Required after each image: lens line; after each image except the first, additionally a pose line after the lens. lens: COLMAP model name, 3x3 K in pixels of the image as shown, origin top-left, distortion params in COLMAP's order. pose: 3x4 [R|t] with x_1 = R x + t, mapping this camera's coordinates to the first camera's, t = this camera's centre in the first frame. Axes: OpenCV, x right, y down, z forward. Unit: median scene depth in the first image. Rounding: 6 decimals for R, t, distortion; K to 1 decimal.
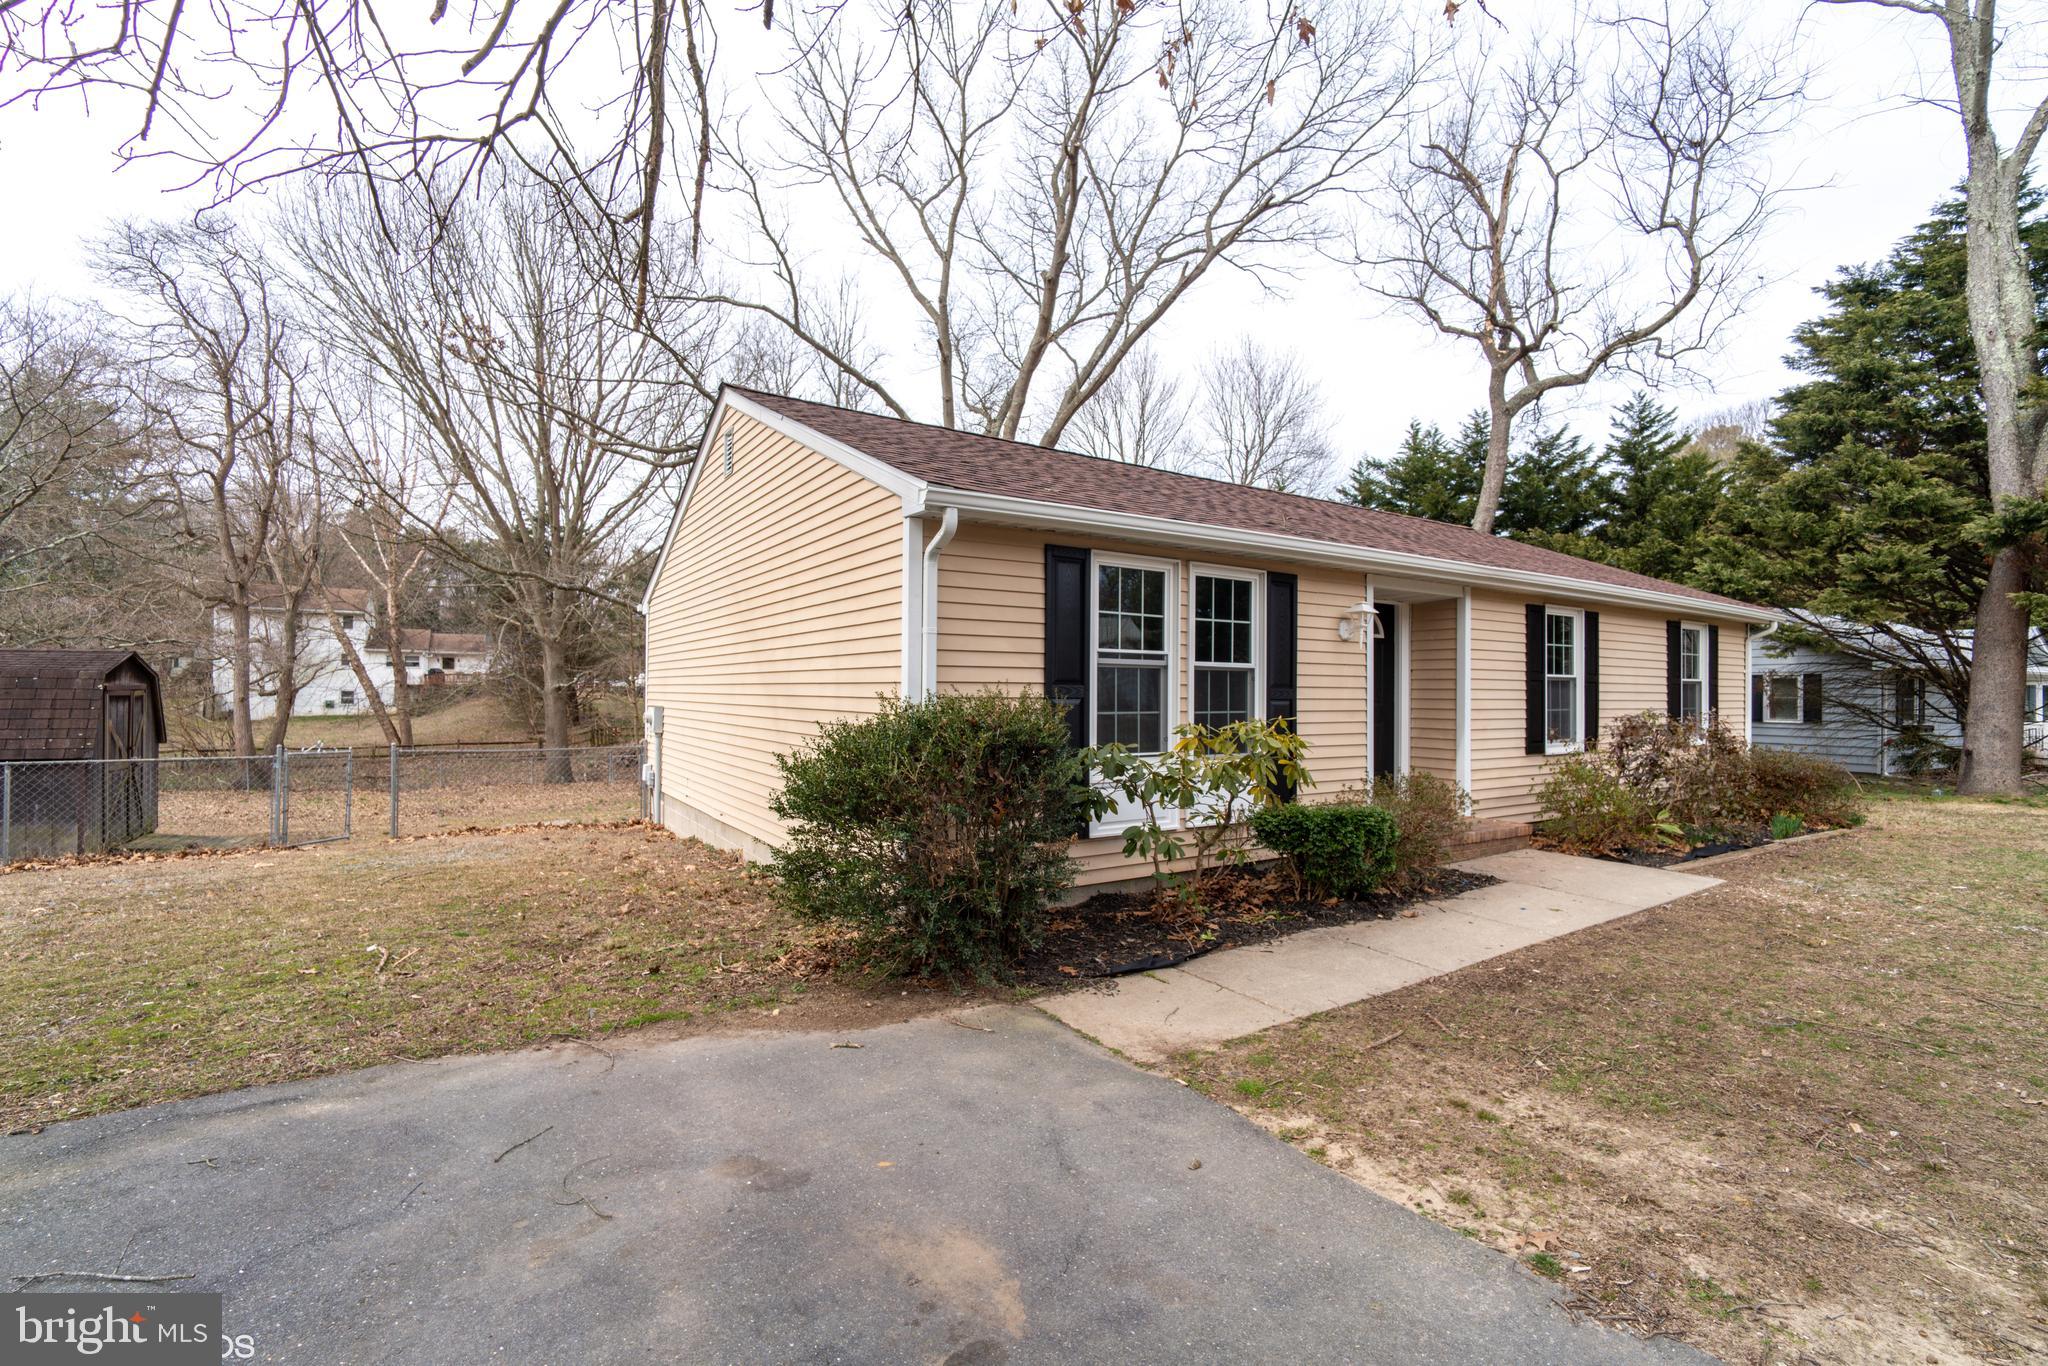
lens RADIAL K [[881.1, 0, 1019.9], [0, 881.1, 693.0], [0, 0, 1]] dist [-0.002901, 0.000354]
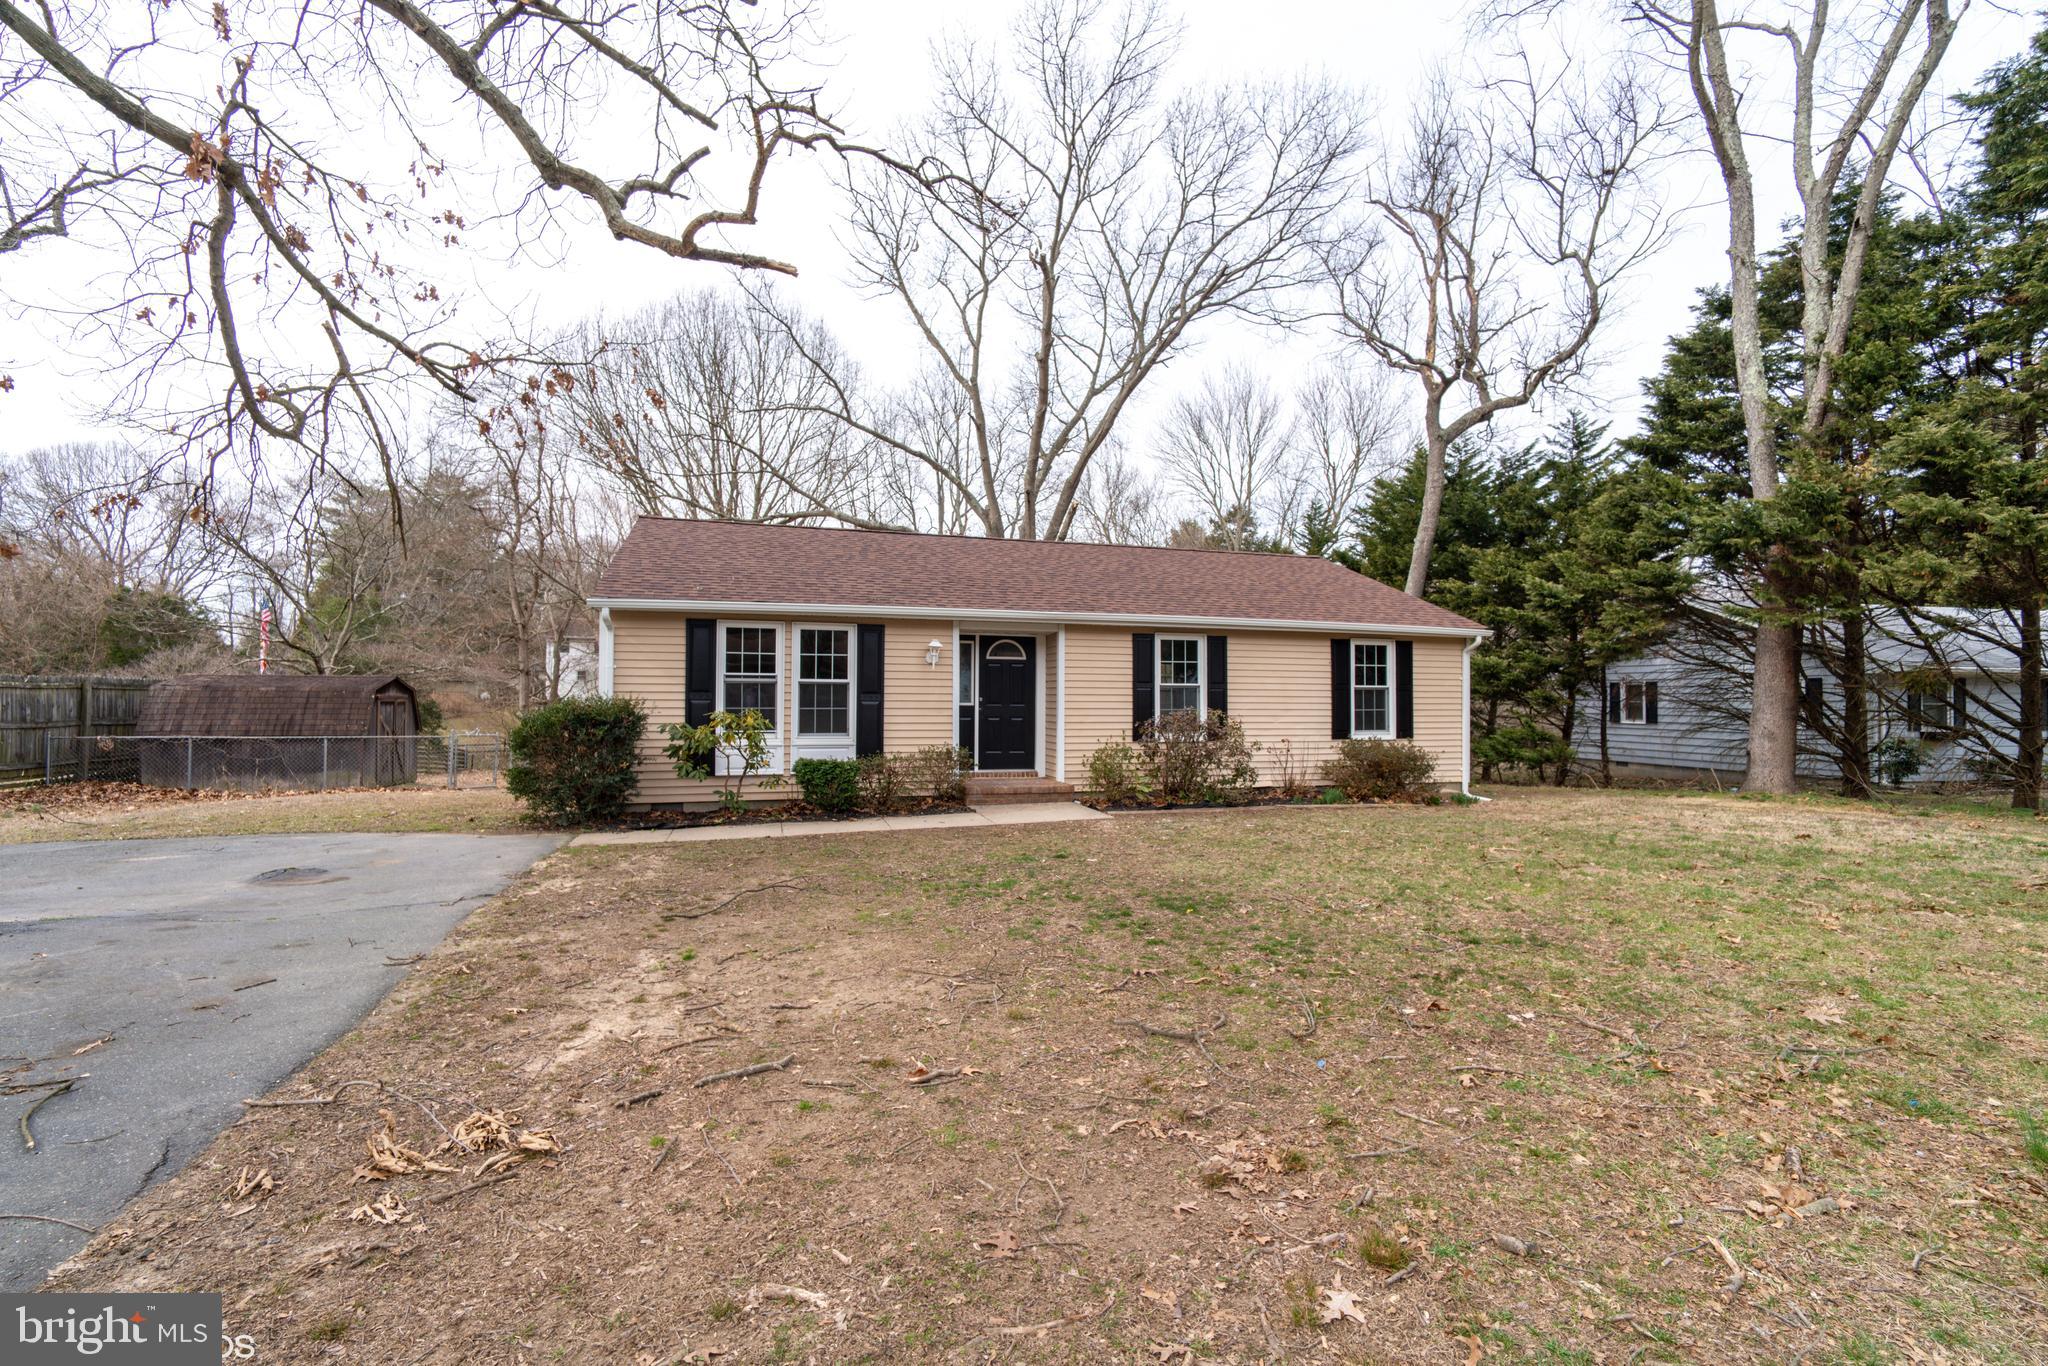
lens RADIAL K [[884.6, 0, 1019.4], [0, 884.6, 689.7], [0, 0, 1]] dist [-0.001337, -0.000532]
pose [[0.959583, -0.005860, -0.281365, 0.834300], [0.001737, 0.999887, -0.014902, 0.009151], [0.281420, 0.013811, 0.959485, -0.415715]]
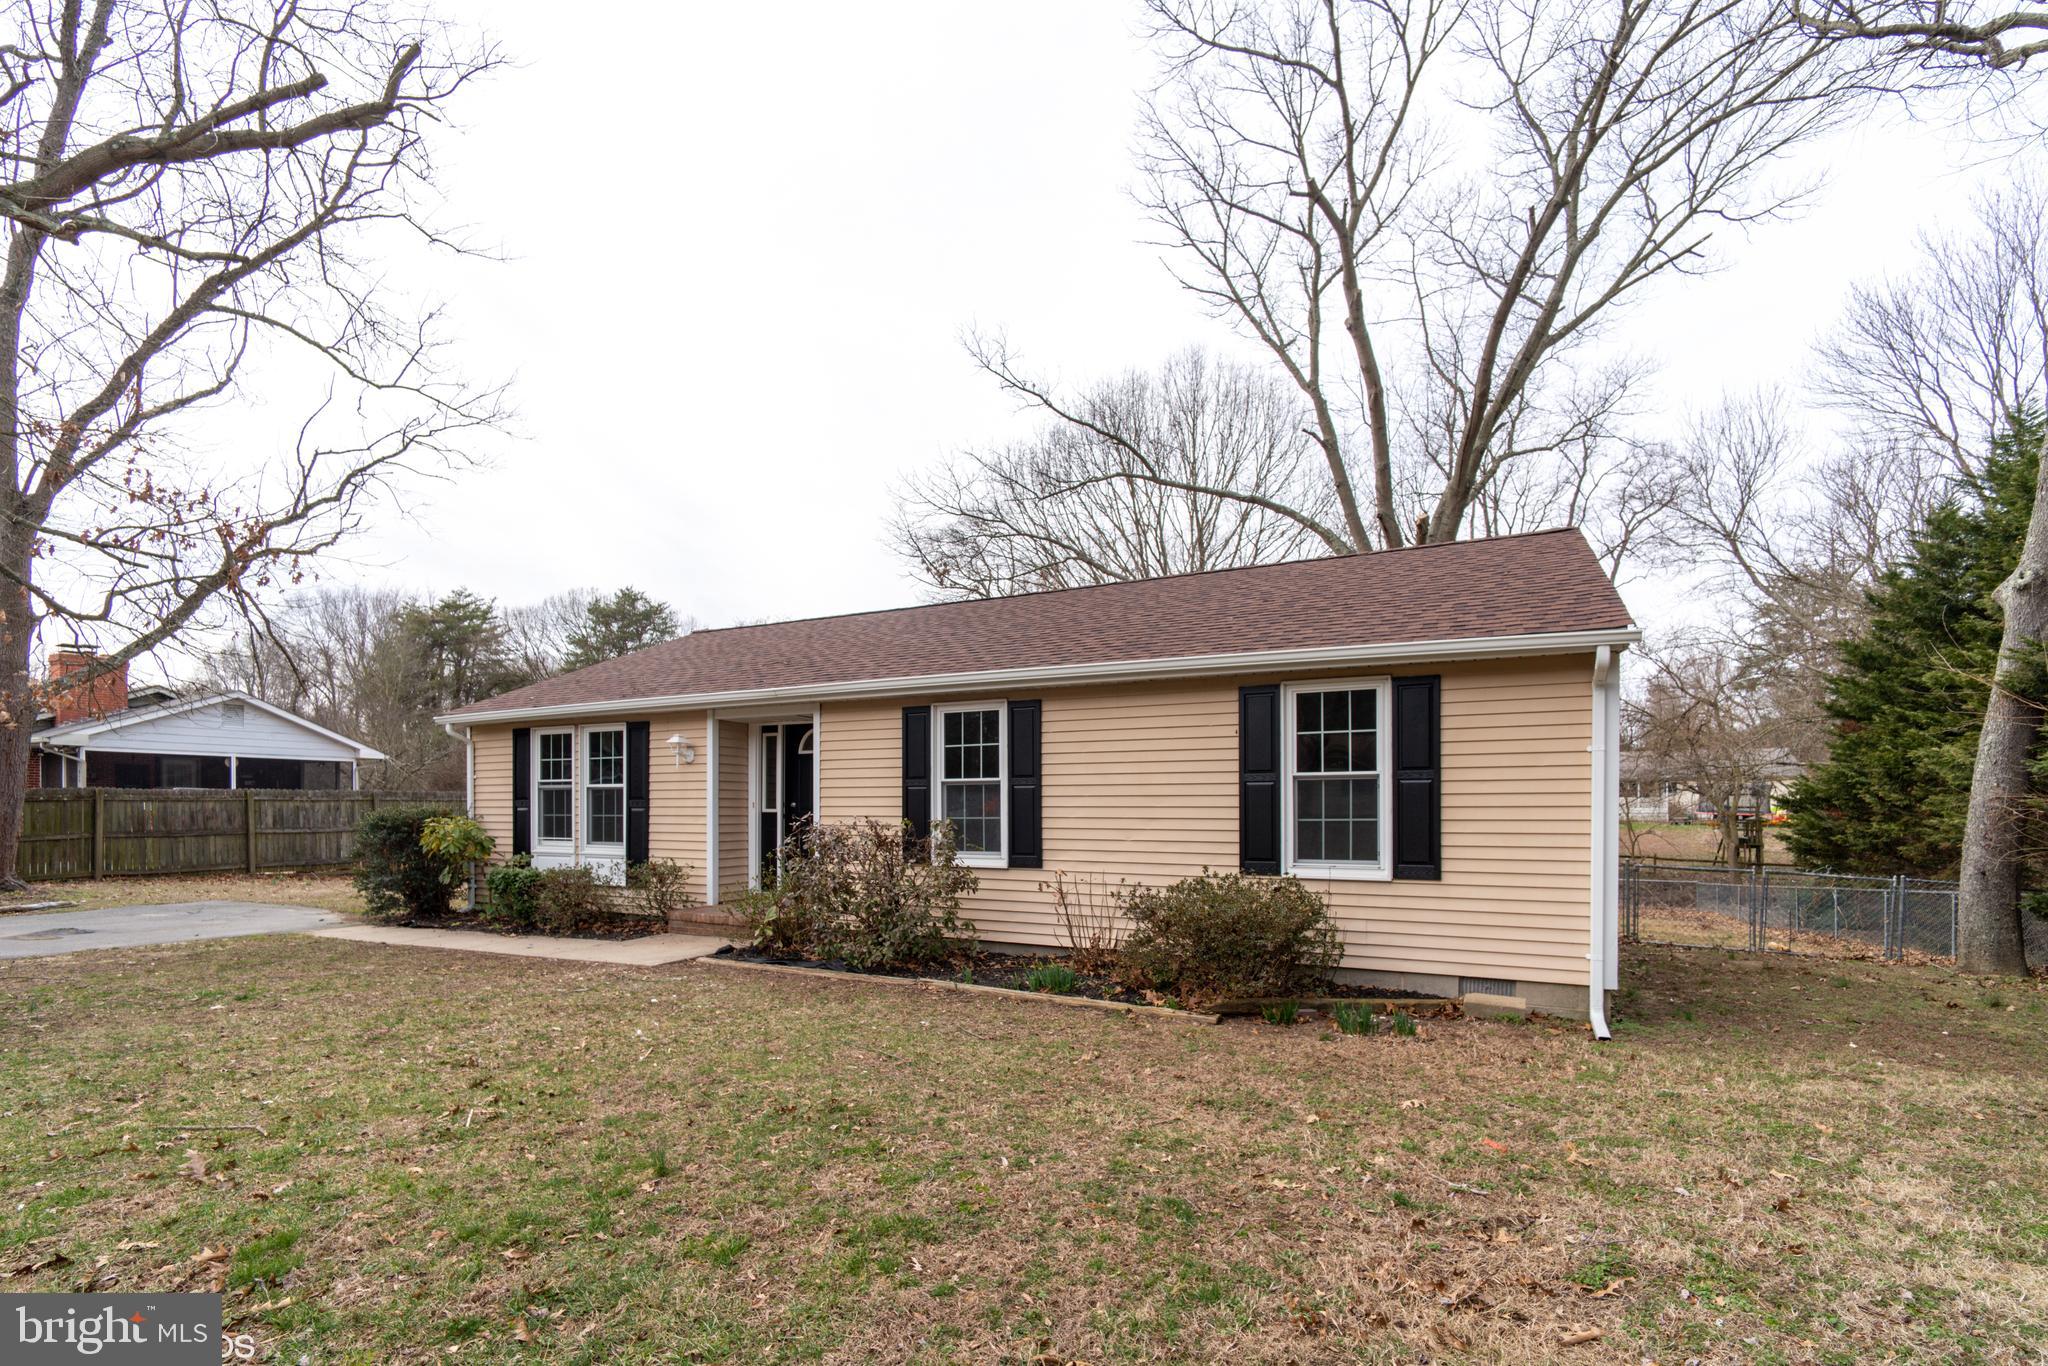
lens RADIAL K [[930.9, 0, 1013.1], [0, 930.9, 810.0], [0, 0, 1]] dist [-0.002626, -0.000215]
pose [[0.495803, -0.004997, -0.868421, 1.586480], [0.003915, 0.999986, -0.003519, 0.015803], [0.868426, -0.001656, 0.495816, 0.625084]]
